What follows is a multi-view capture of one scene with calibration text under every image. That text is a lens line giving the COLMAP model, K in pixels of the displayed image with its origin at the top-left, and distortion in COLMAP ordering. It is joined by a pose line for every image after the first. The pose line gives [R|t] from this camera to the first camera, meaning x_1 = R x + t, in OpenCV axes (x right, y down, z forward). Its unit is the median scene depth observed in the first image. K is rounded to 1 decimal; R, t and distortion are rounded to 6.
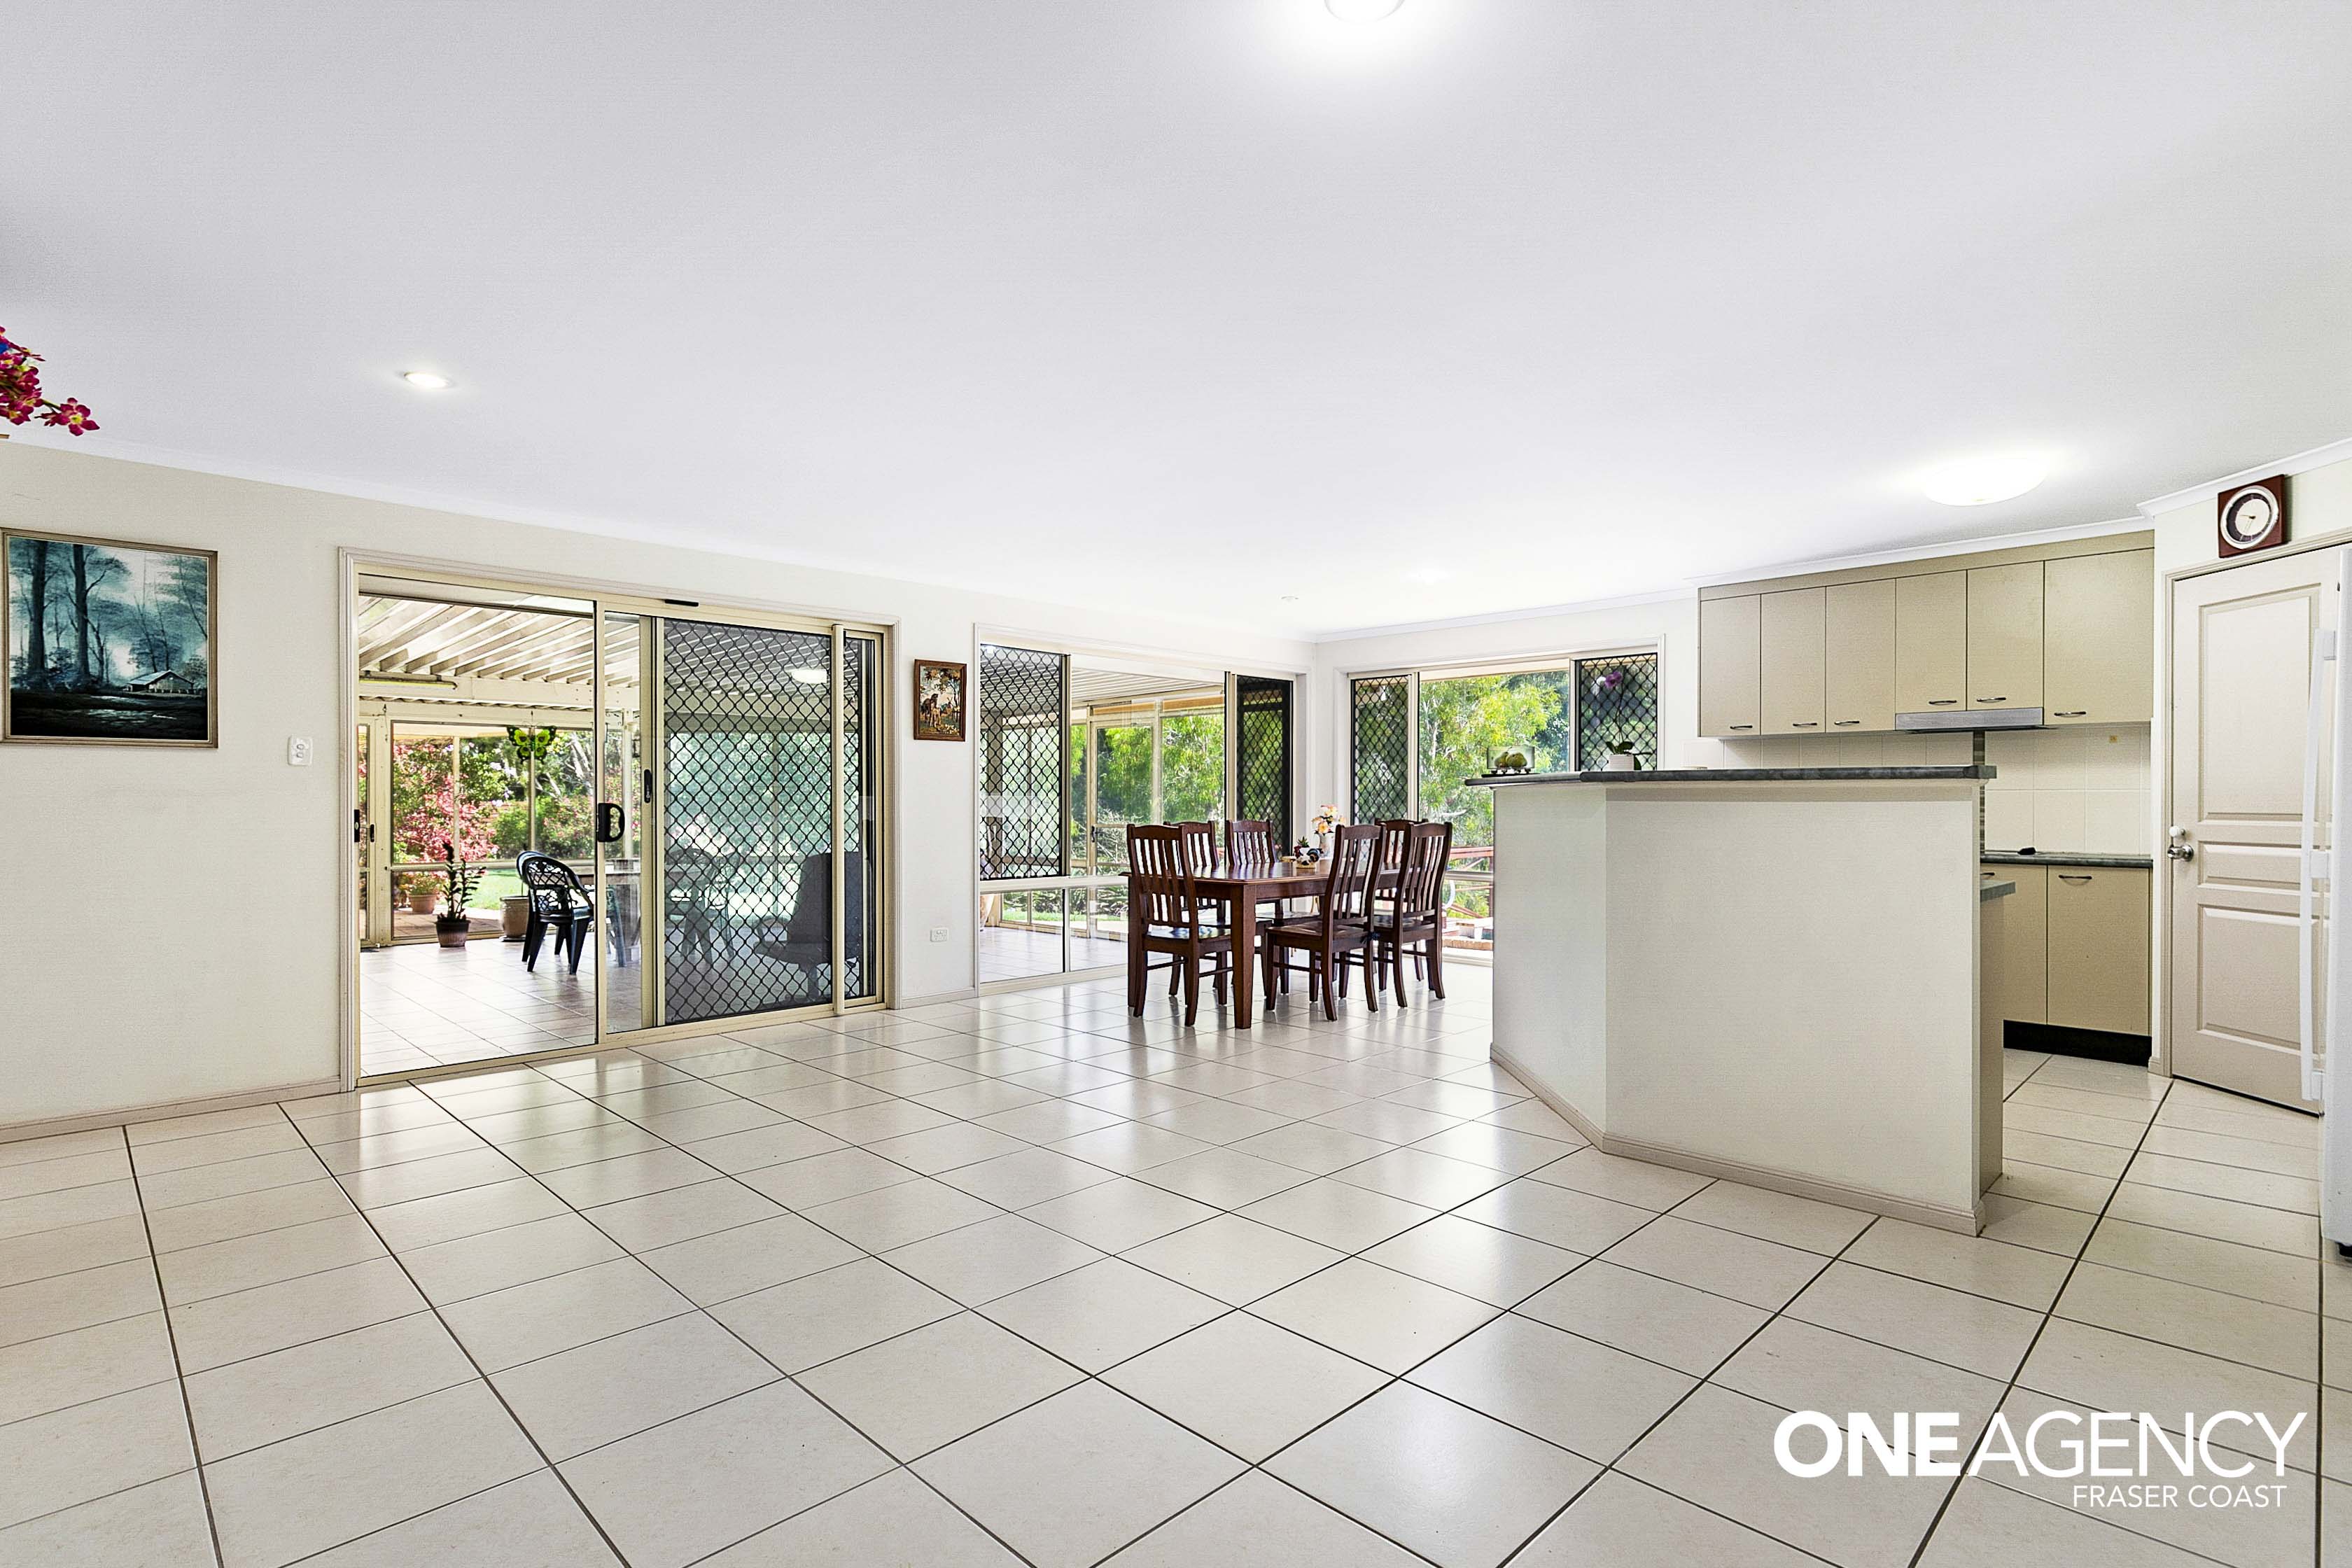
lens RADIAL K [[1136.0, 0, 1176.0], [0, 1136.0, 784.0], [0, 0, 1]] dist [0.002614, 0.001037]
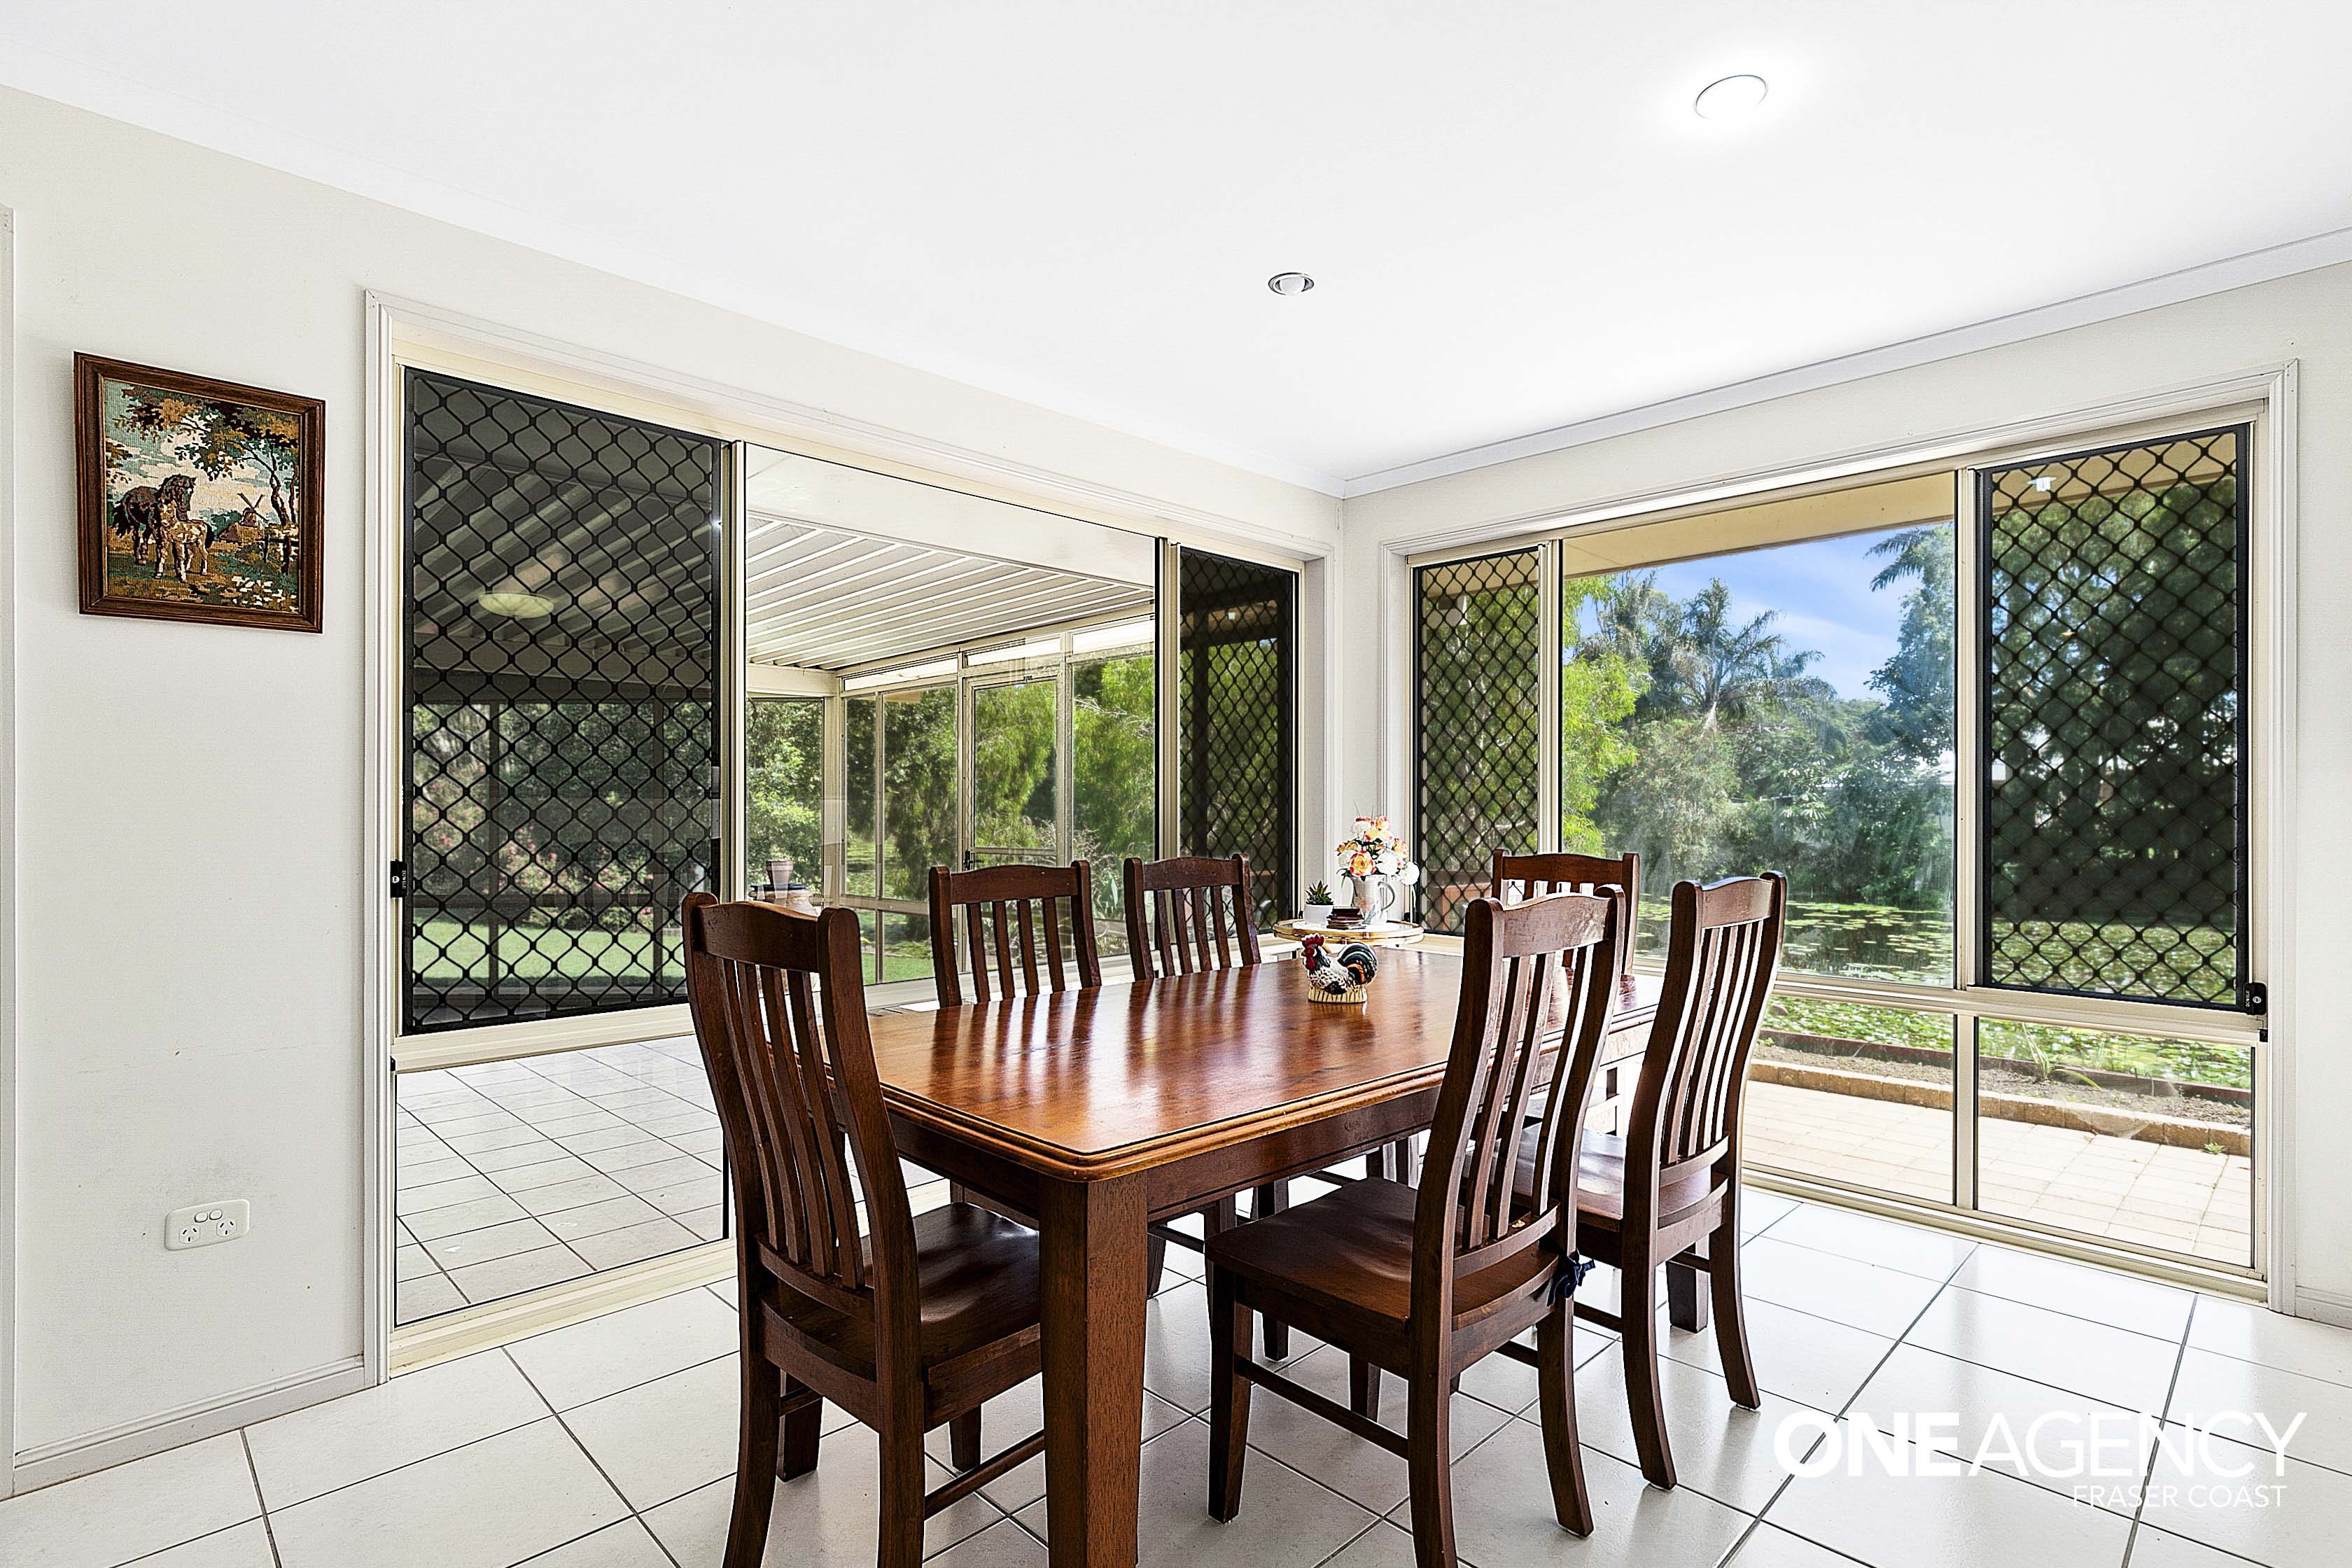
lens RADIAL K [[1136.0, 0, 1176.0], [0, 1136.0, 784.0], [0, 0, 1]] dist [0.002614, 0.001037]
pose [[0.999988, -0.001224, -0.004832, 0.077769], [0.001192, 0.999978, -0.006503, 0.010952], [0.004839, 0.006497, 0.999967, 0.754503]]
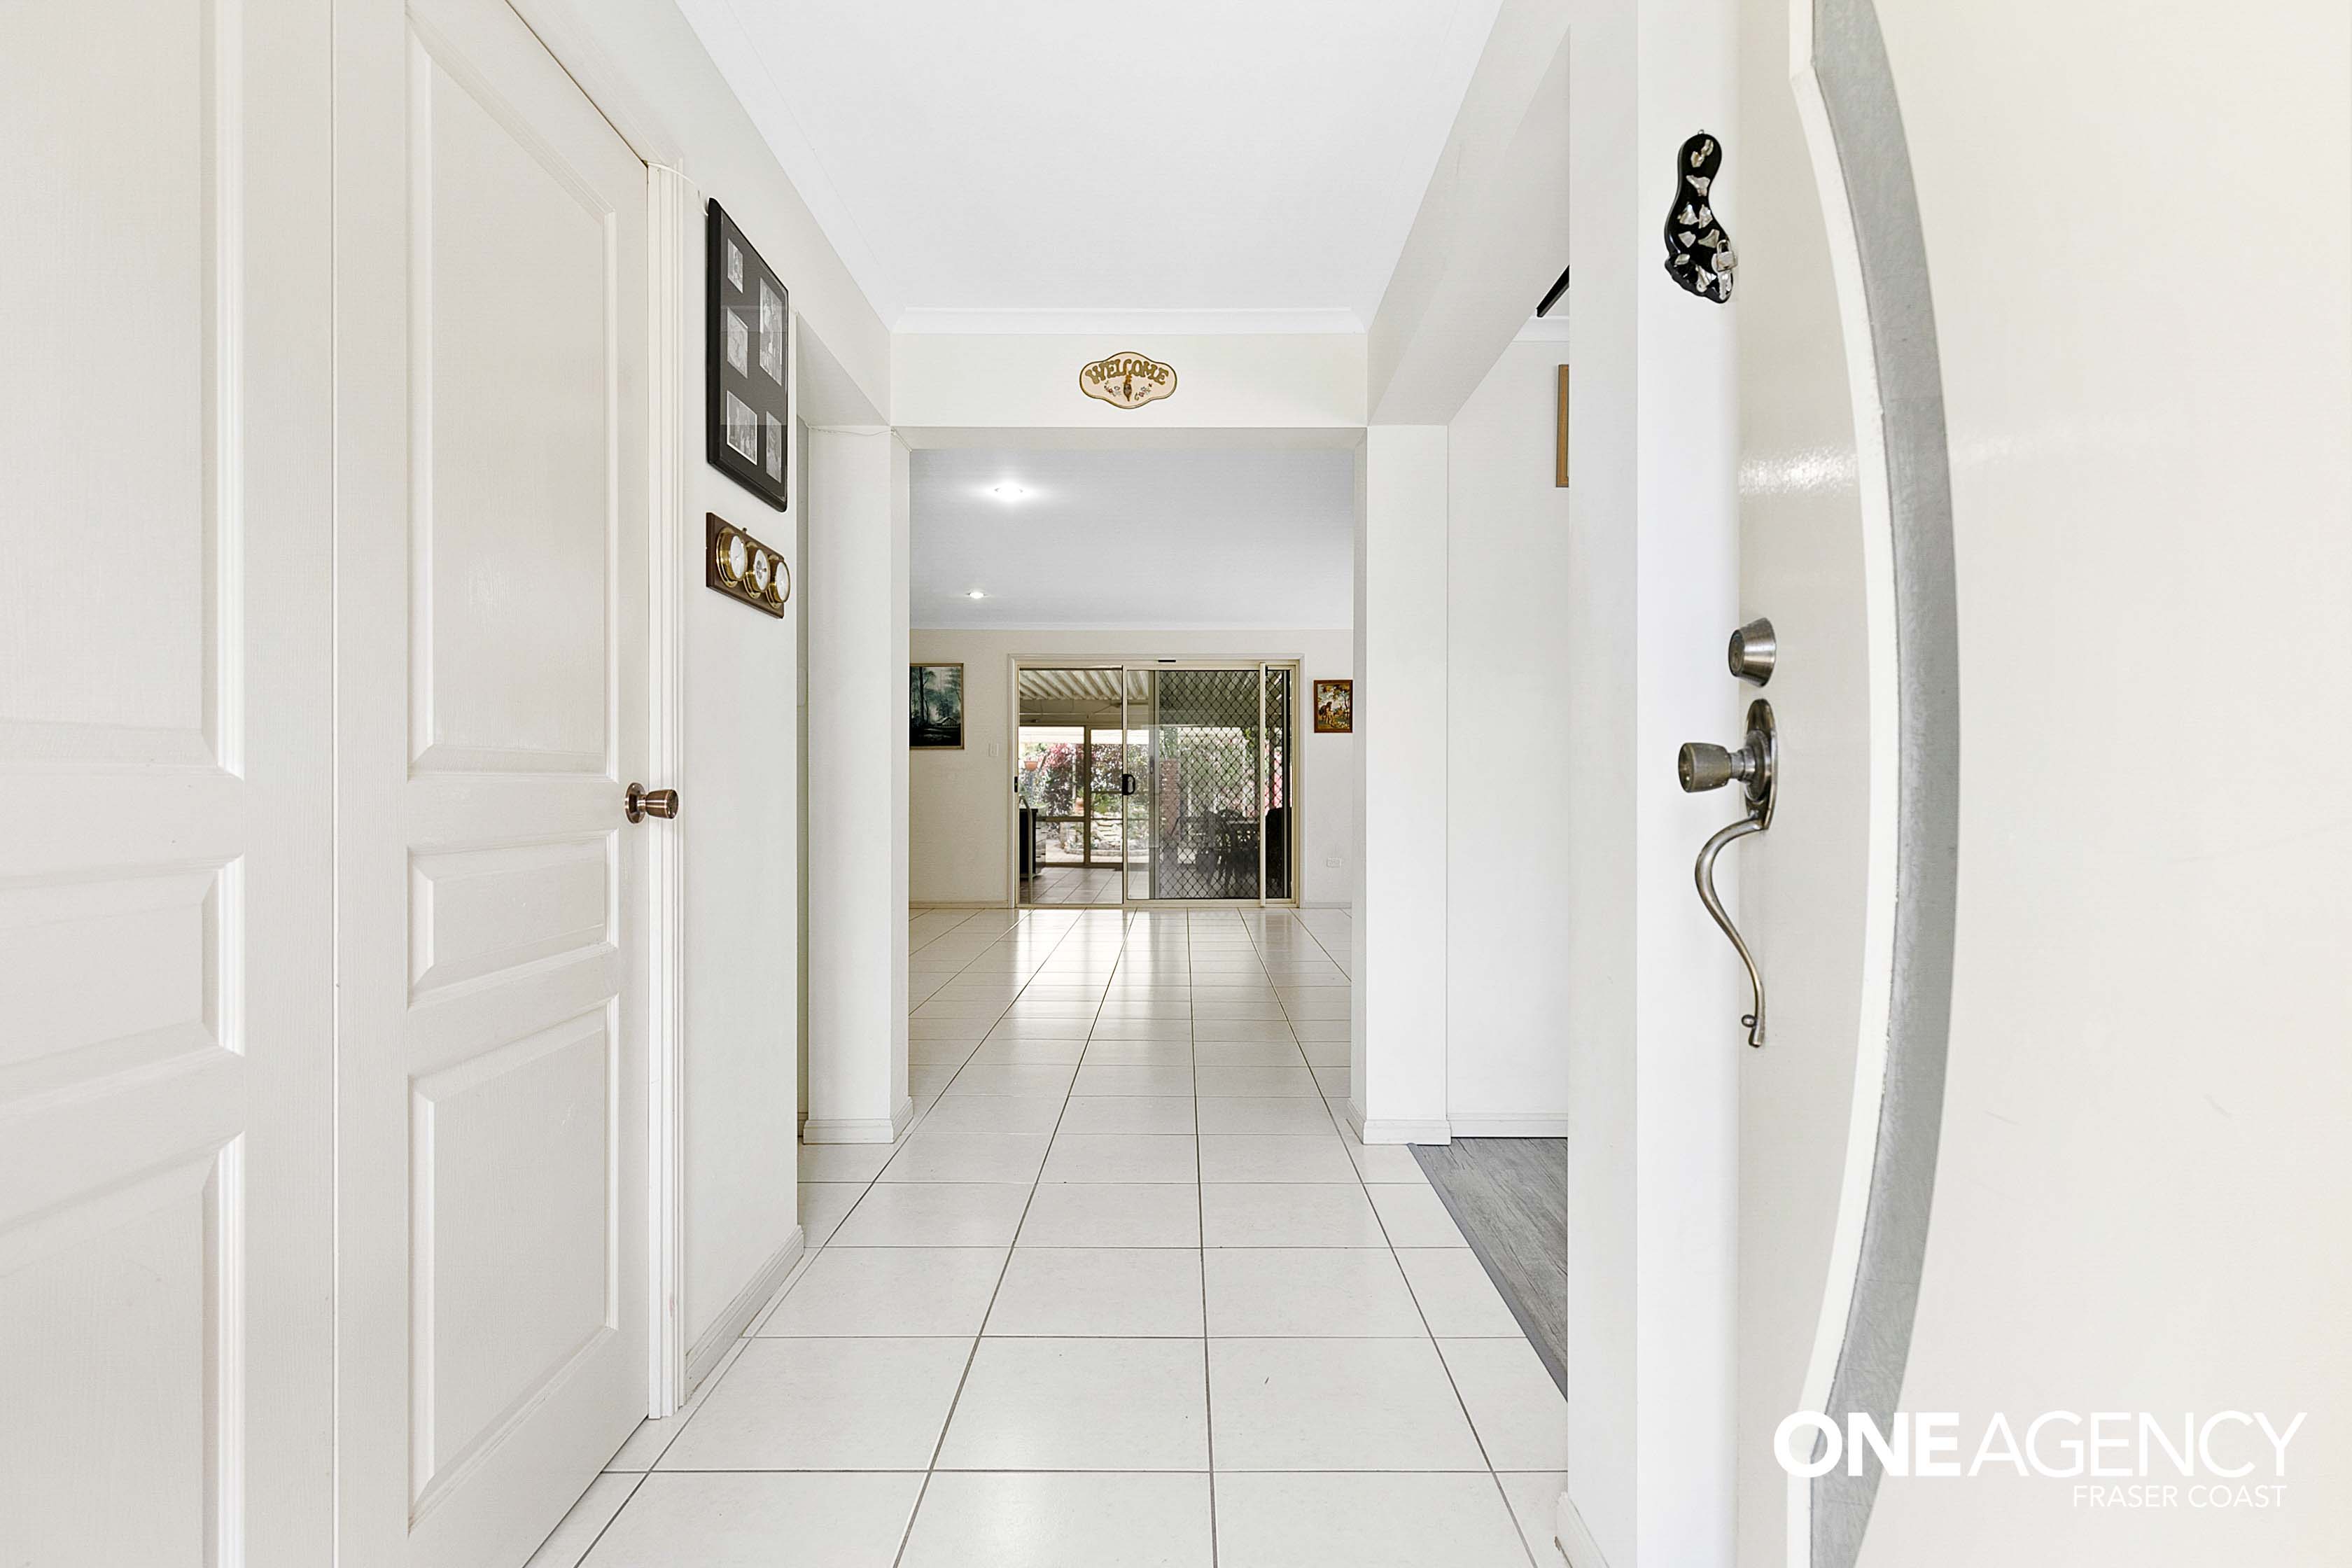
lens RADIAL K [[1192.3, 0, 1176.0], [0, 1192.3, 784.0], [0, 0, 1]] dist [0.003059, -0.000532]
pose [[0.712487, -0.004328, -0.701672, 0.831188], [0.008675, 0.999959, 0.002641, 0.026001], [0.701631, -0.007969, 0.712496, -0.297388]]
